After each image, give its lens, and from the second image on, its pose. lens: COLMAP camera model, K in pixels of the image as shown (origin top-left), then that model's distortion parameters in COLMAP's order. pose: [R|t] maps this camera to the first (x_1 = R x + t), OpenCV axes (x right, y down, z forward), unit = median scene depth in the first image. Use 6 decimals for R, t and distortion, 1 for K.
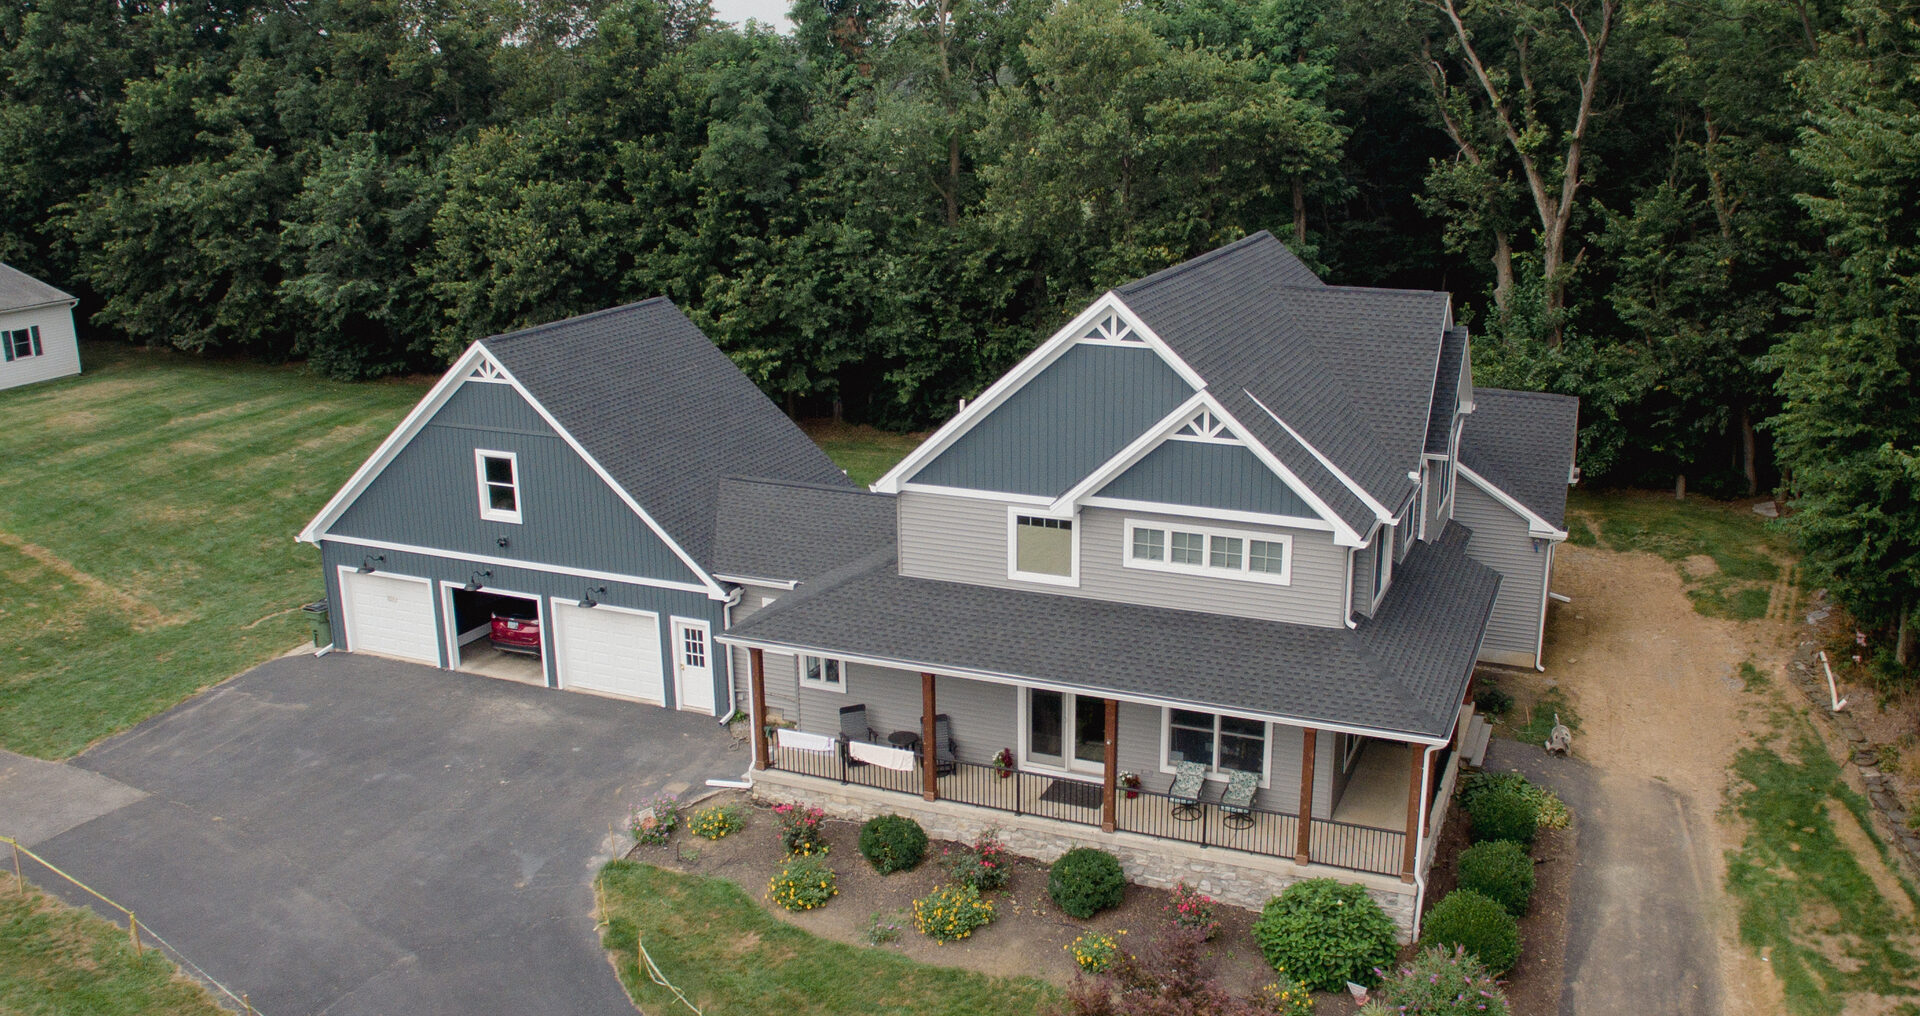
lens RADIAL K [[1626.4, 0, 960.0], [0, 1626.4, 508.0], [0, 0, 1]] dist [-0.089087, 0.008178]
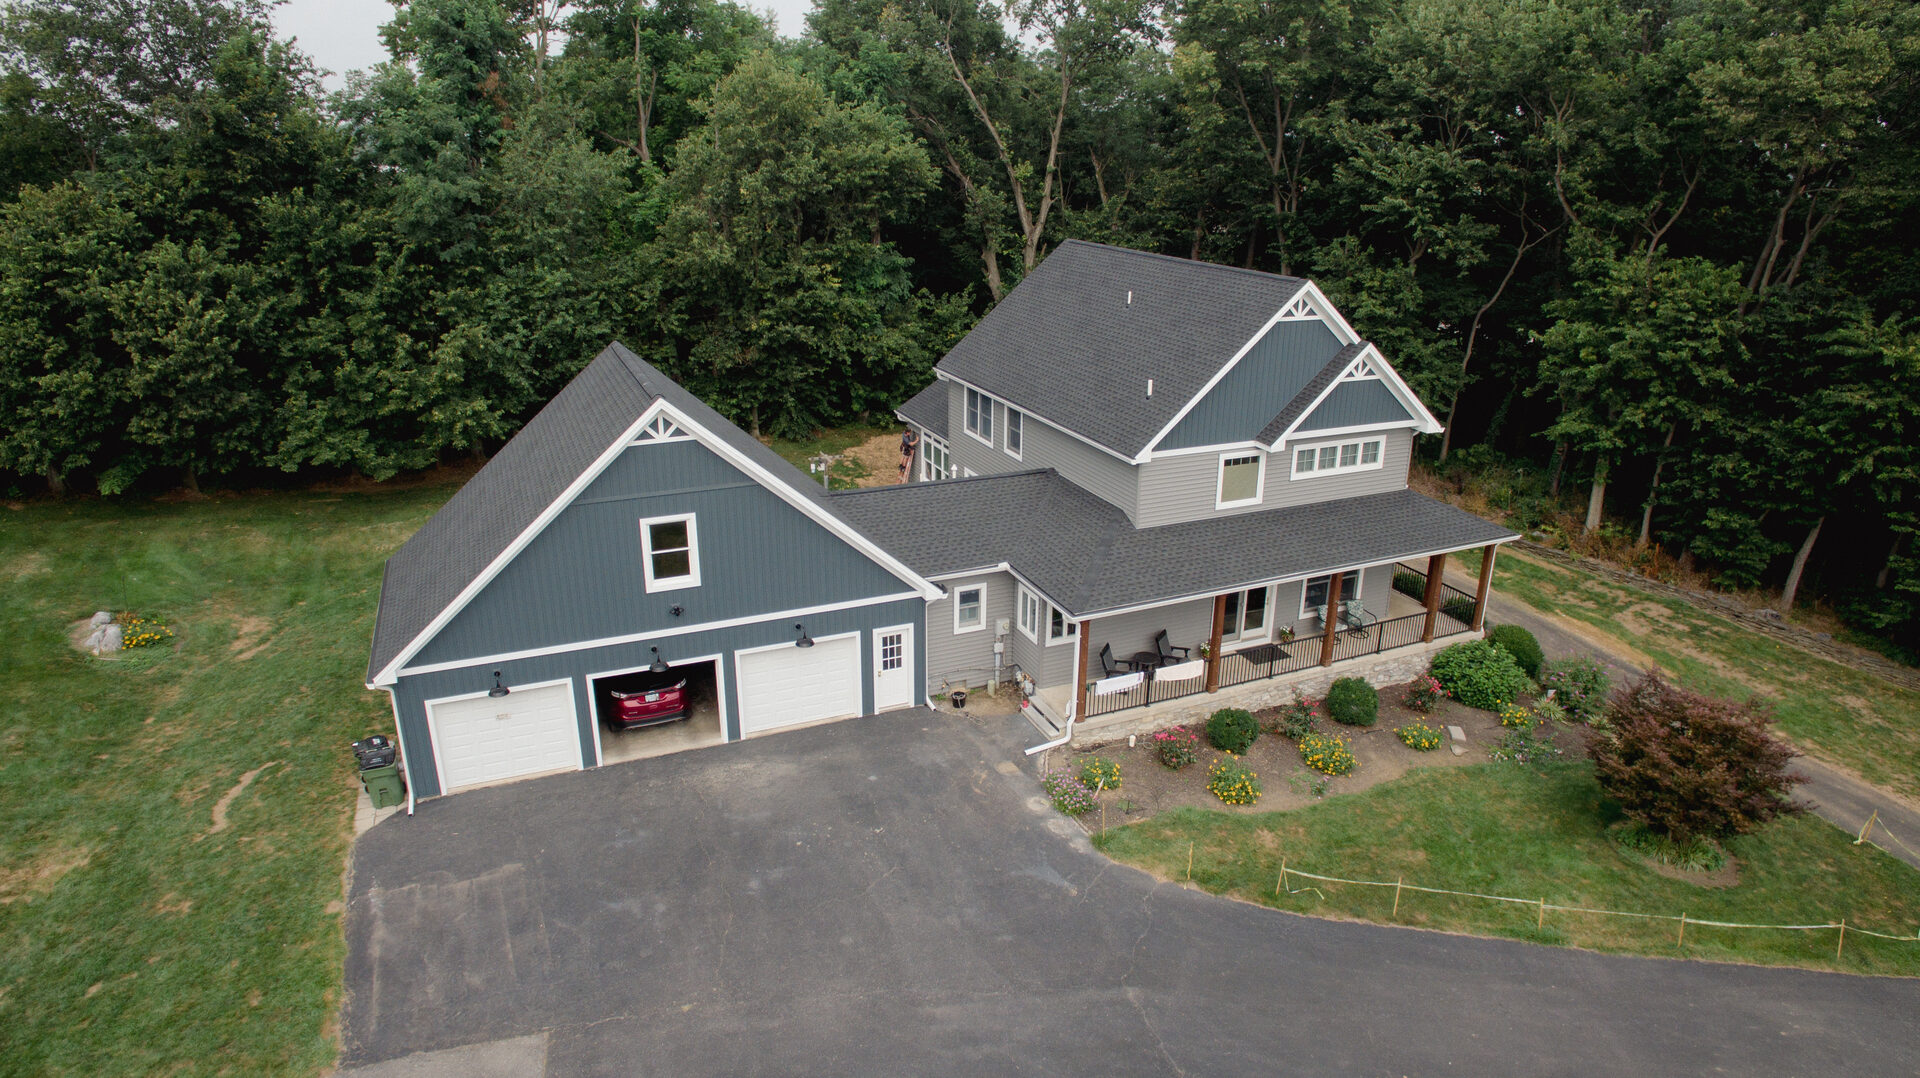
lens RADIAL K [[1136.9, 0, 960.0], [0, 1136.9, 539.0], [0, 0, 1]] dist [-0.135845, 0.129946]
pose [[0.688900, -0.232329, 0.686615, -0.630364], [0.181156, 0.972367, 0.147259, -0.088951], [-0.701854, 0.022938, 0.711951, 0.432642]]
